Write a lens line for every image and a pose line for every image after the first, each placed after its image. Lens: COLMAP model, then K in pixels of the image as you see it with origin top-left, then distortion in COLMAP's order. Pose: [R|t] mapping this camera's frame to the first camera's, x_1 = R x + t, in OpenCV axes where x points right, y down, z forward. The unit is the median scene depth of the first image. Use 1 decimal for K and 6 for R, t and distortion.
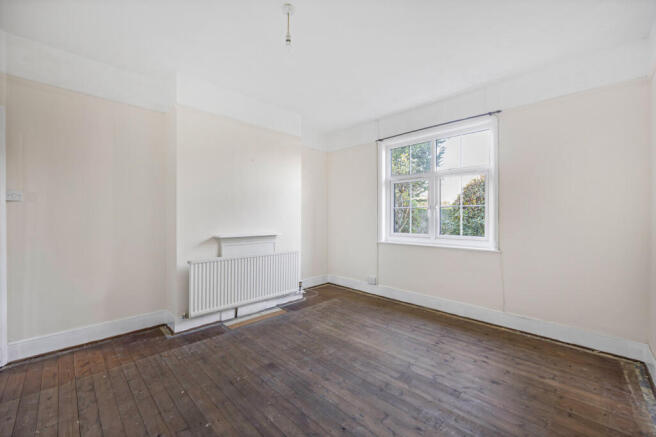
lens RADIAL K [[249.6, 0, 324.0], [0, 249.6, 220.5], [0, 0, 1]] dist [-0.000429, -0.000049]
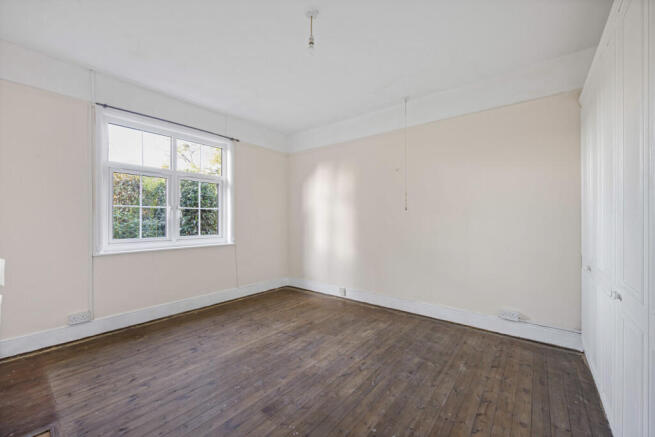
lens RADIAL K [[249.2, 0, 329.3], [0, 249.2, 220.0], [0, 0, 1]] dist [-0.000429, -0.000049]
pose [[-0.064161, -0.004584, 0.997929, -0.603482], [0.009303, 0.999943, 0.005191, -0.005631], [-0.997896, 0.009616, -0.064115, 0.519585]]
